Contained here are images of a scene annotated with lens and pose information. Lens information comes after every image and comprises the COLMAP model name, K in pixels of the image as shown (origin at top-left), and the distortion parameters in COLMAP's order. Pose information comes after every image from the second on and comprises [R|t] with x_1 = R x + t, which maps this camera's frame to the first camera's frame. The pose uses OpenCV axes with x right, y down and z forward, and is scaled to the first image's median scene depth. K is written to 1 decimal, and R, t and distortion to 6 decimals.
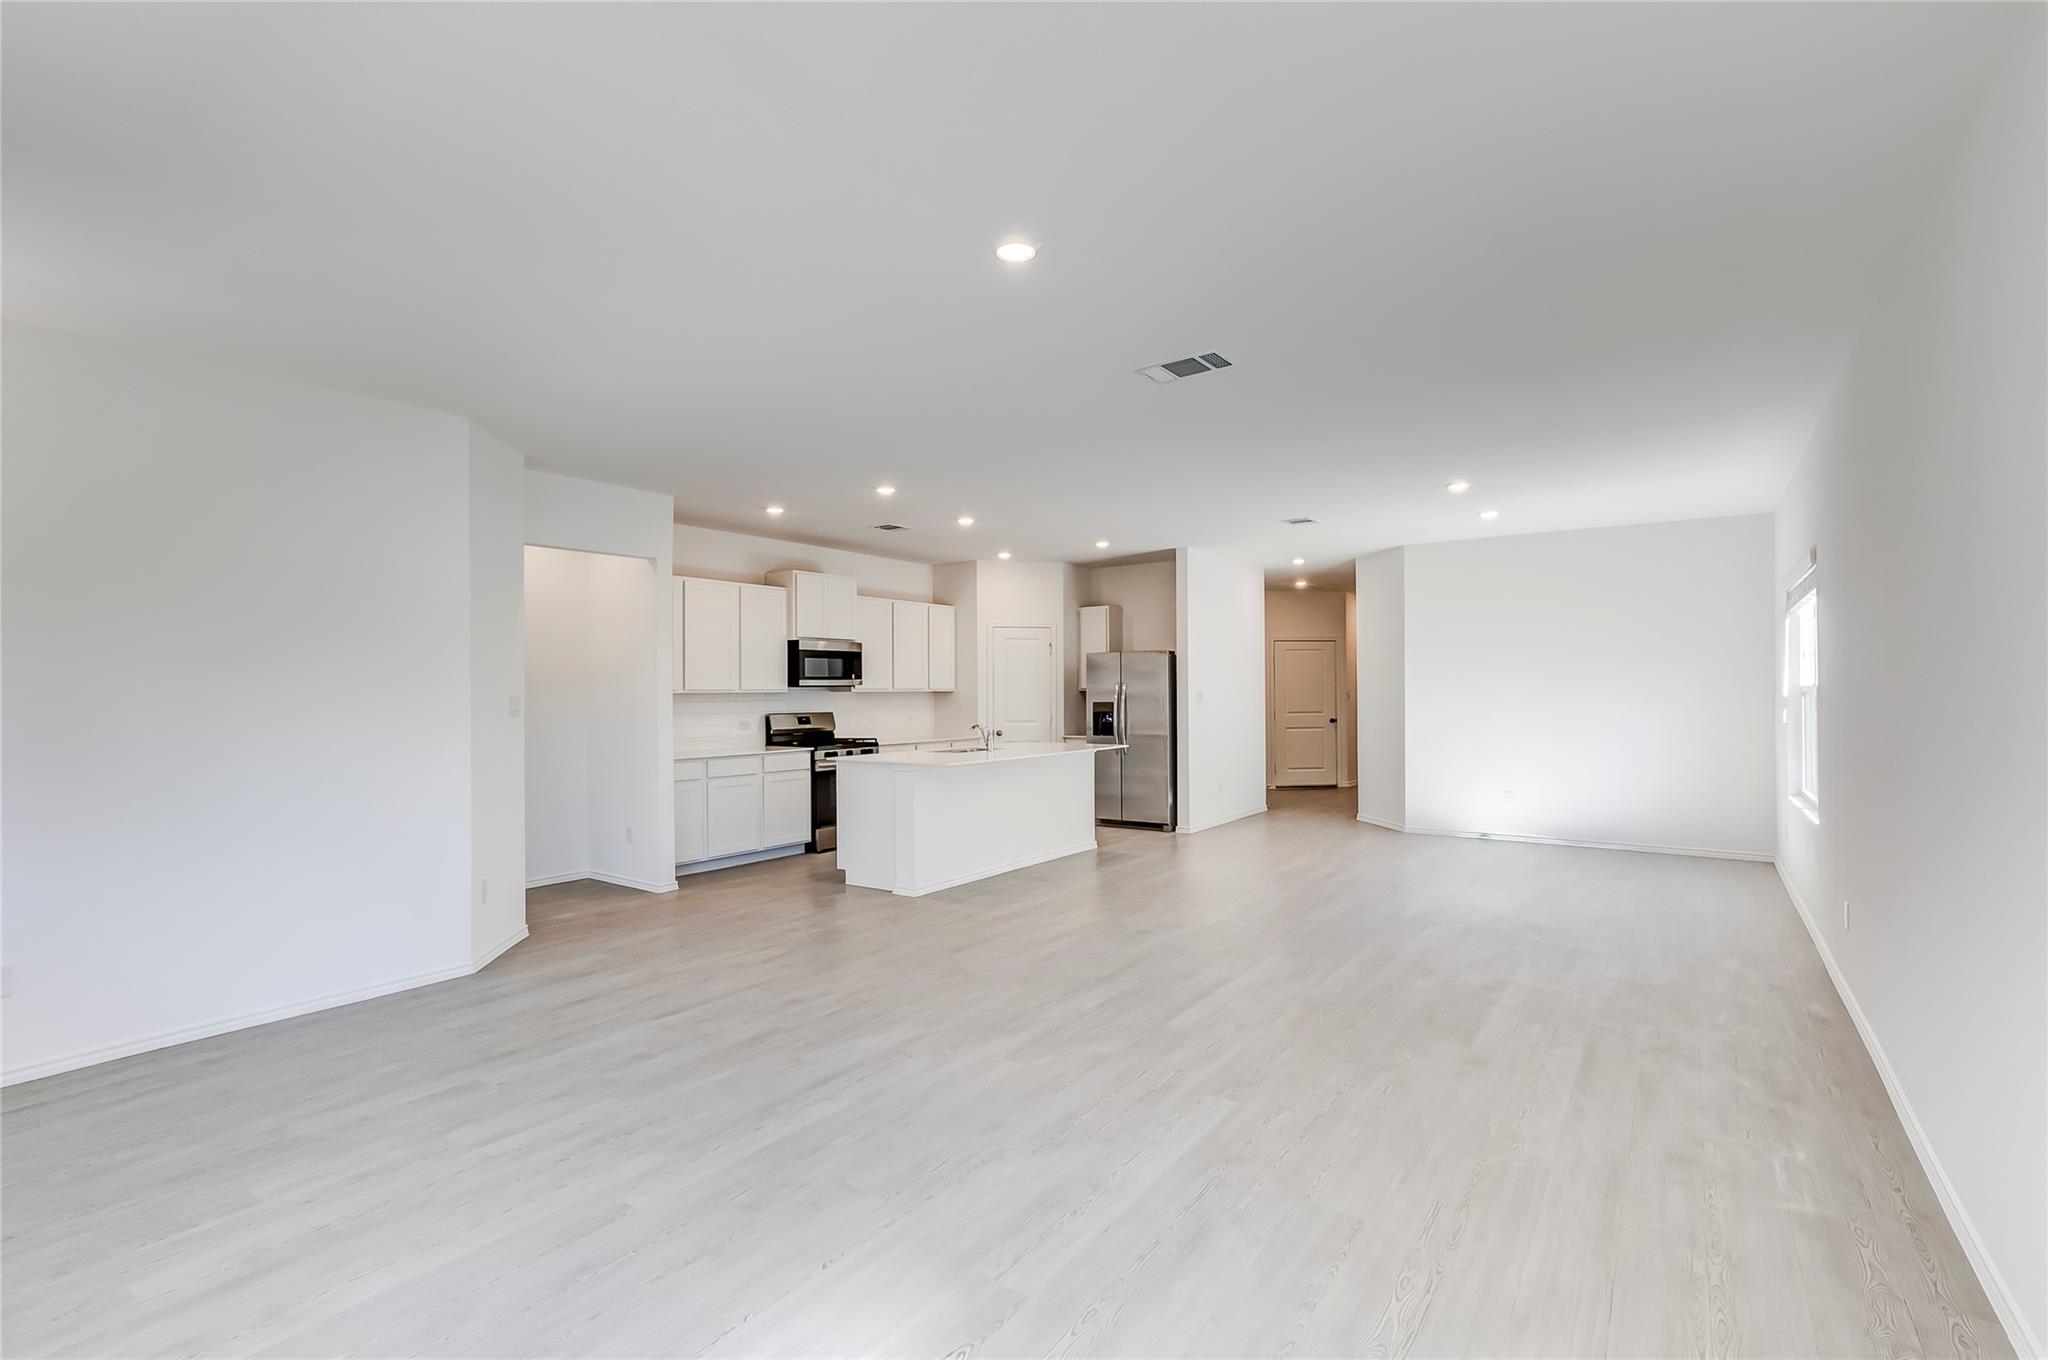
lens RADIAL K [[923.2, 0, 1020.9], [0, 923.2, 686.6], [0, 0, 1]] dist [0.003662, 0.000662]
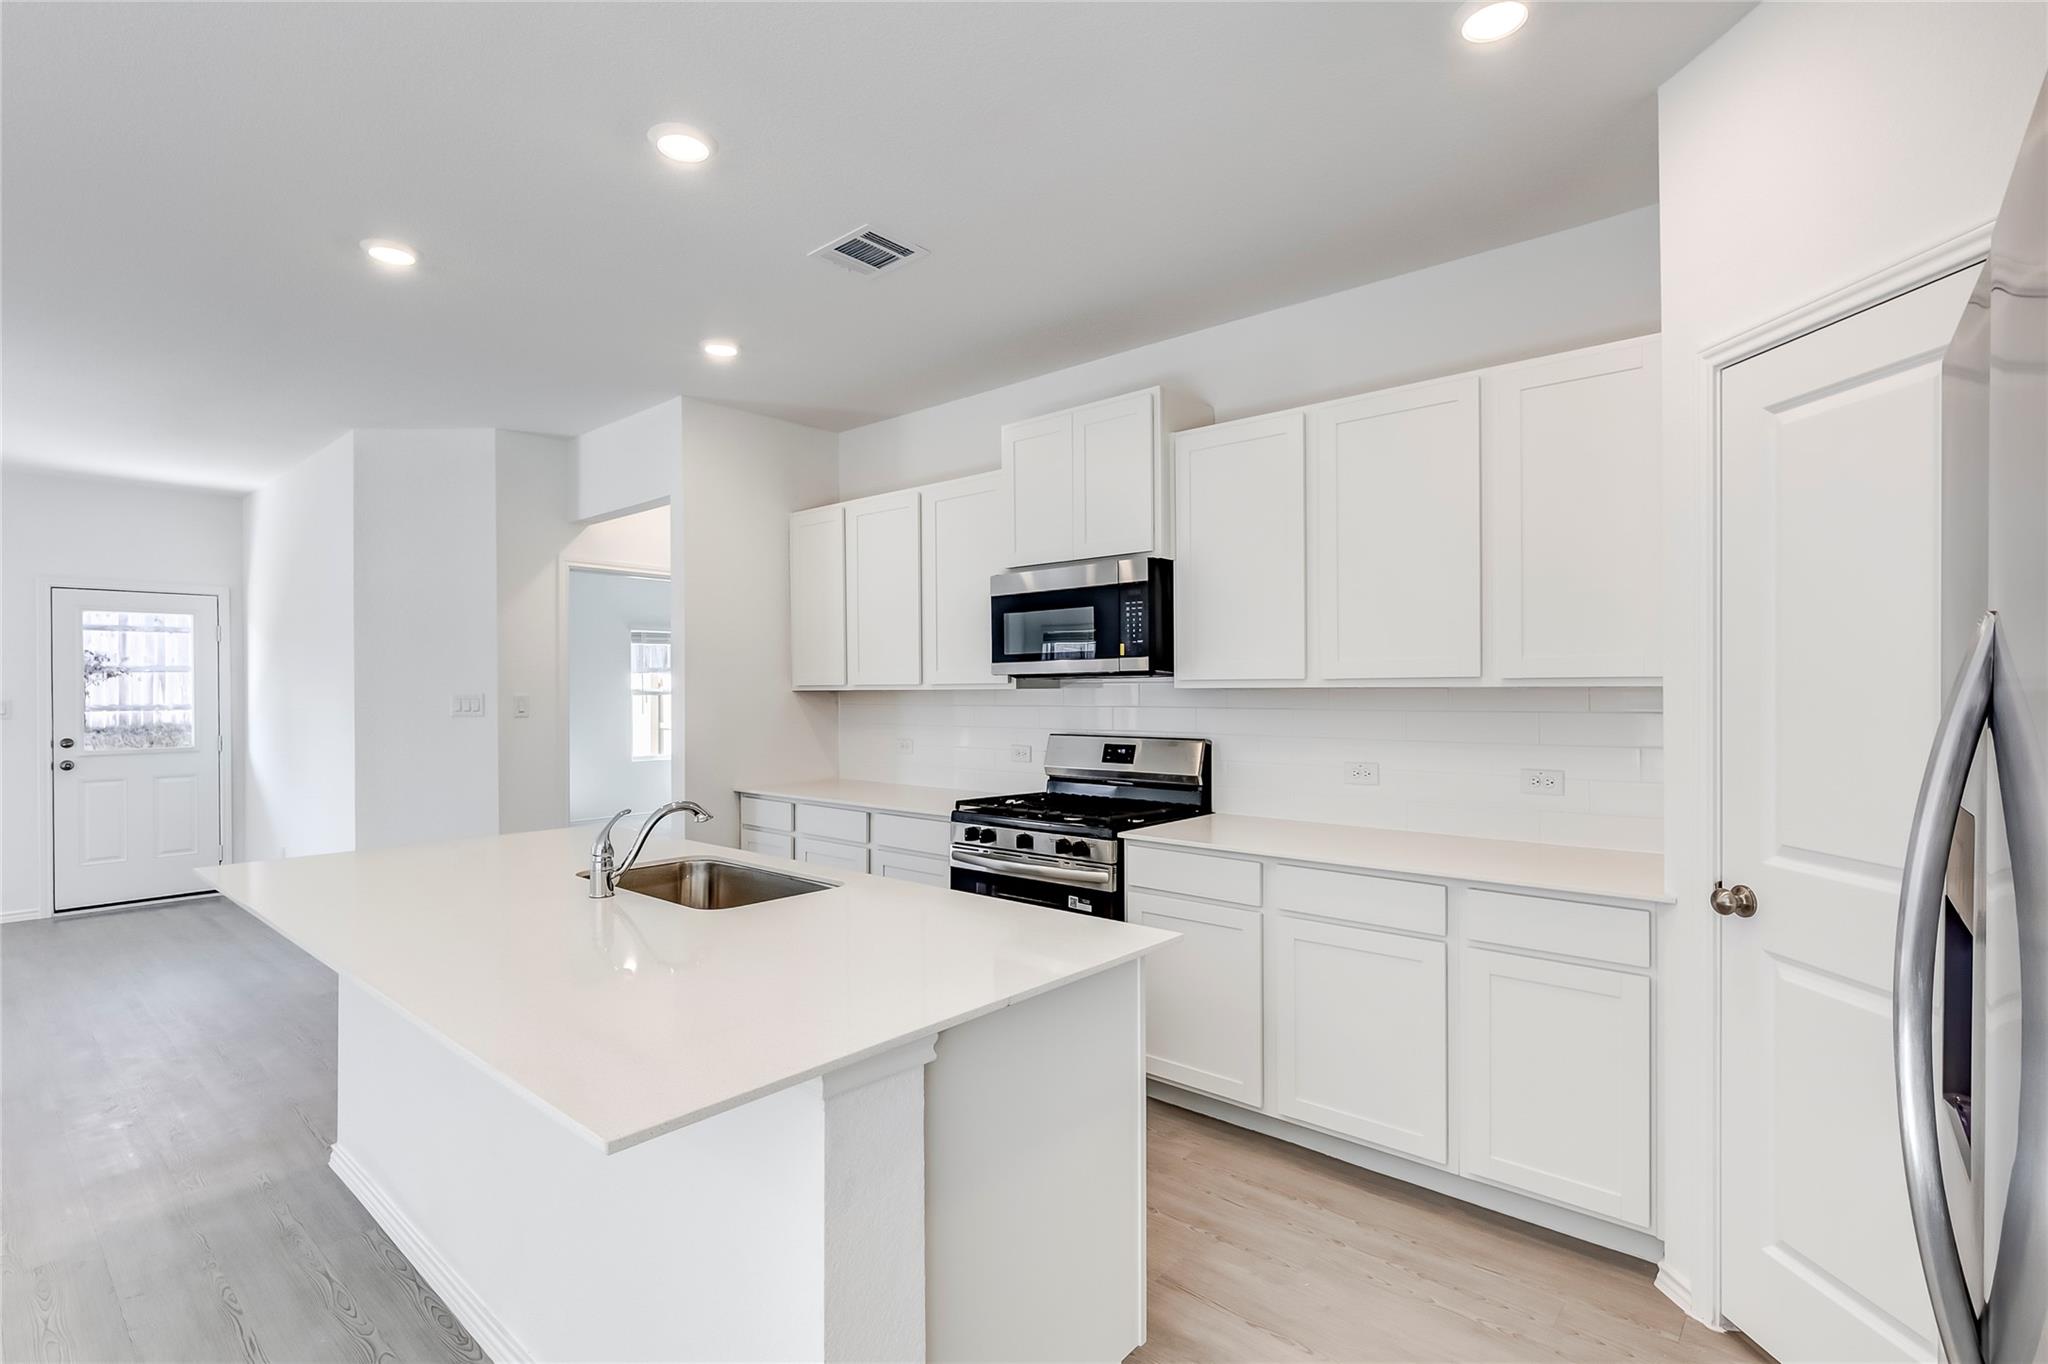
lens RADIAL K [[969.7, 0, 1024.4], [0, 969.7, 686.3], [0, 0, 1]] dist [-0.000848, 0.000490]
pose [[-0.098541, 0.004618, -0.995122, 0.223928], [0.011111, 0.999932, 0.003540, 0.002732], [0.995071, -0.010708, -0.098585, 0.998295]]
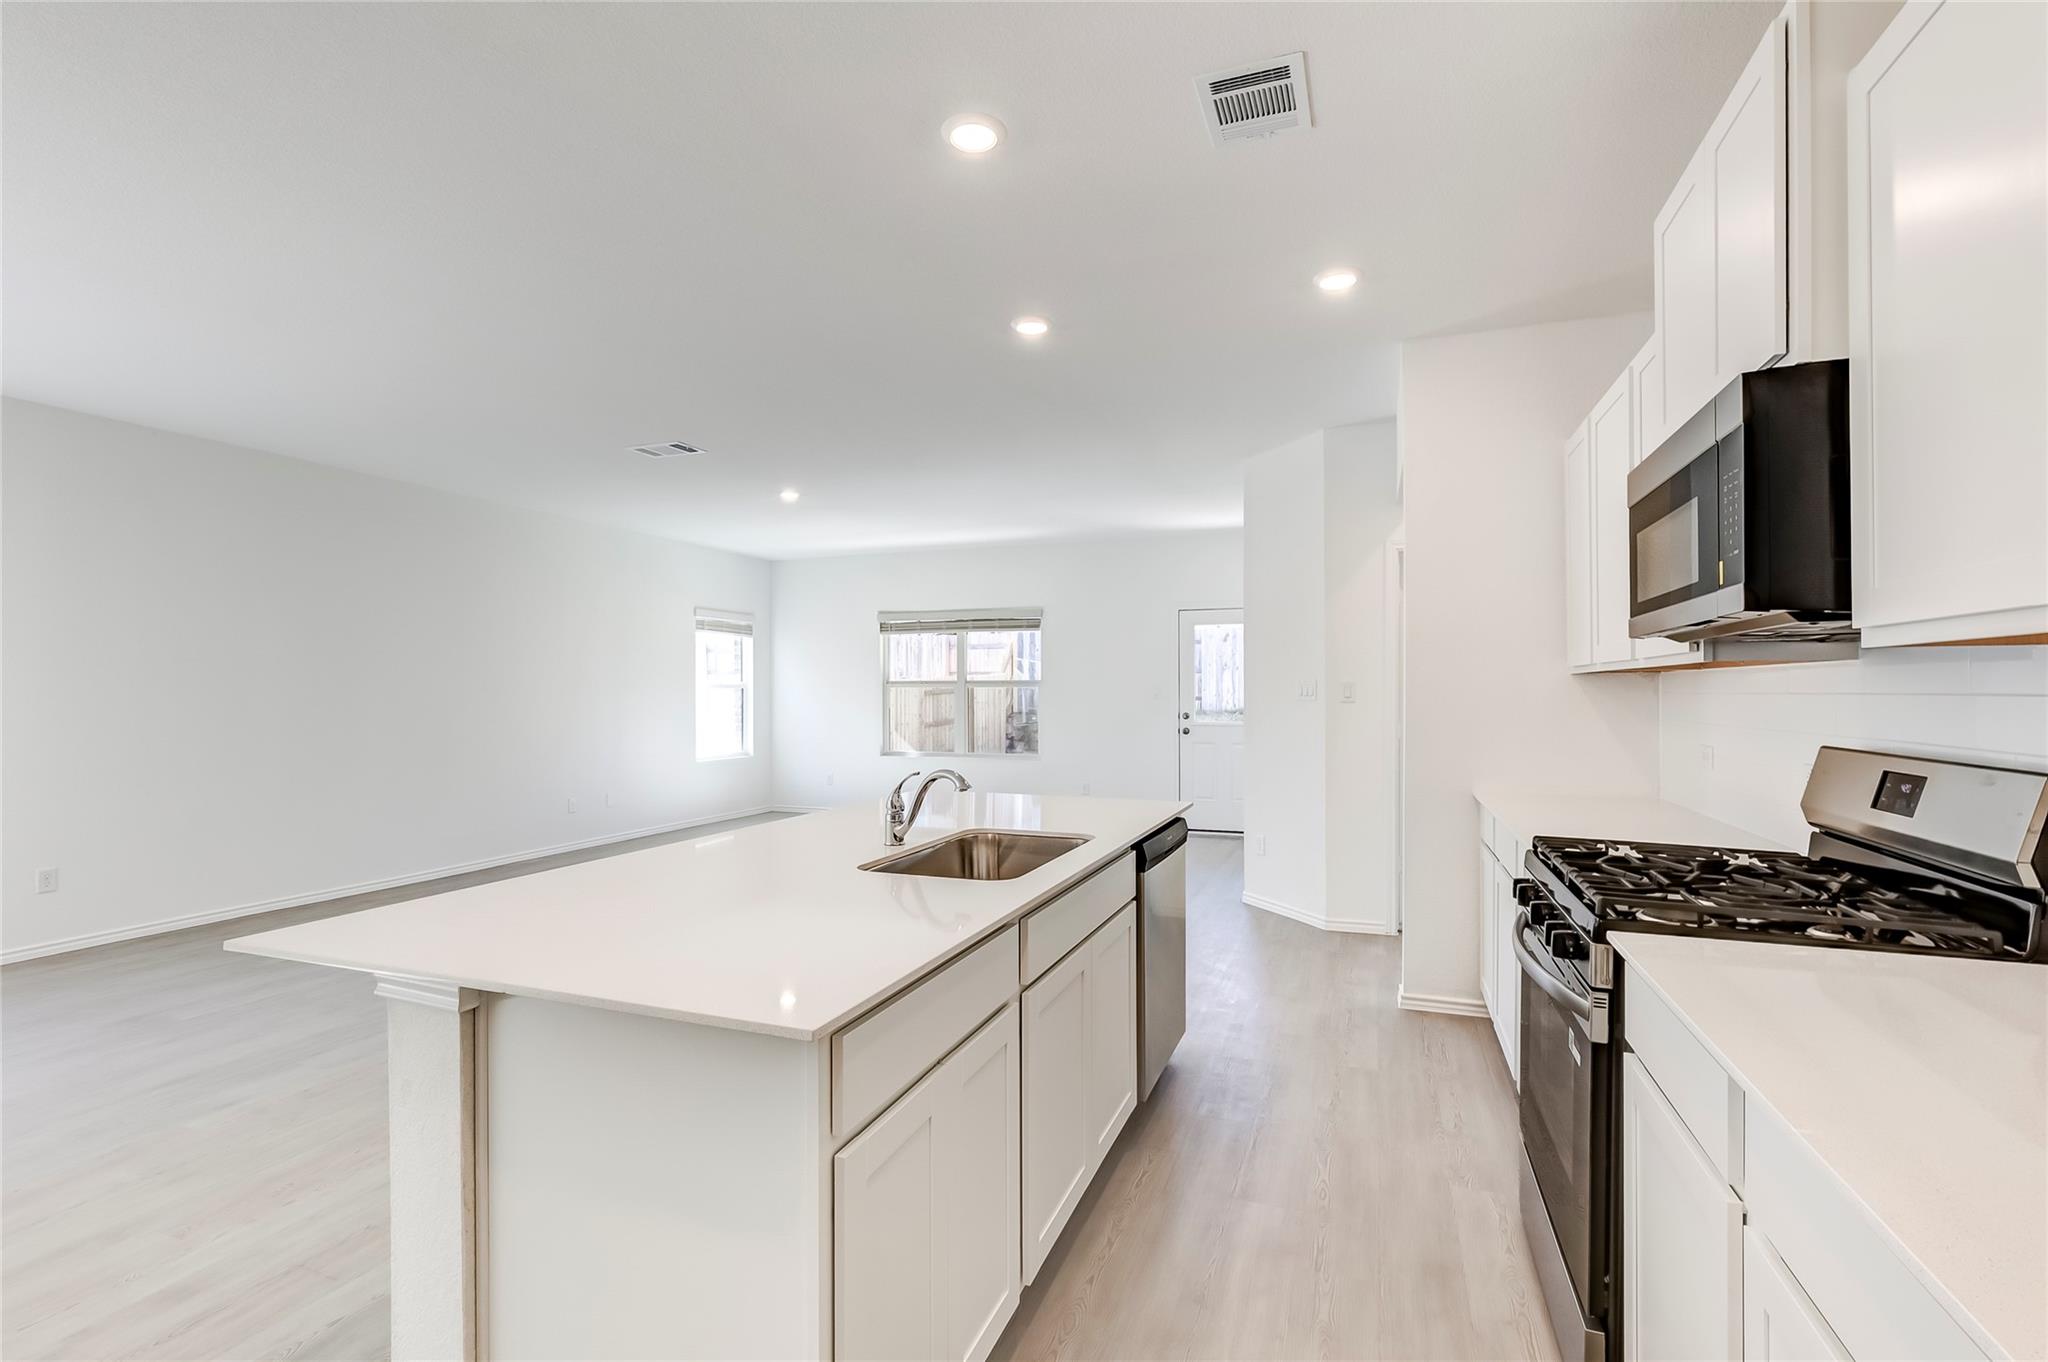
lens RADIAL K [[926.4, 0, 1029.6], [0, 926.4, 687.1], [0, 0, 1]] dist [0.004578, 0.000288]
pose [[-0.965088, 0.006331, -0.261851, 0.007424], [0.008135, 0.999950, -0.005807, 0.012656], [0.261801, -0.007735, -0.965091, 1.147363]]
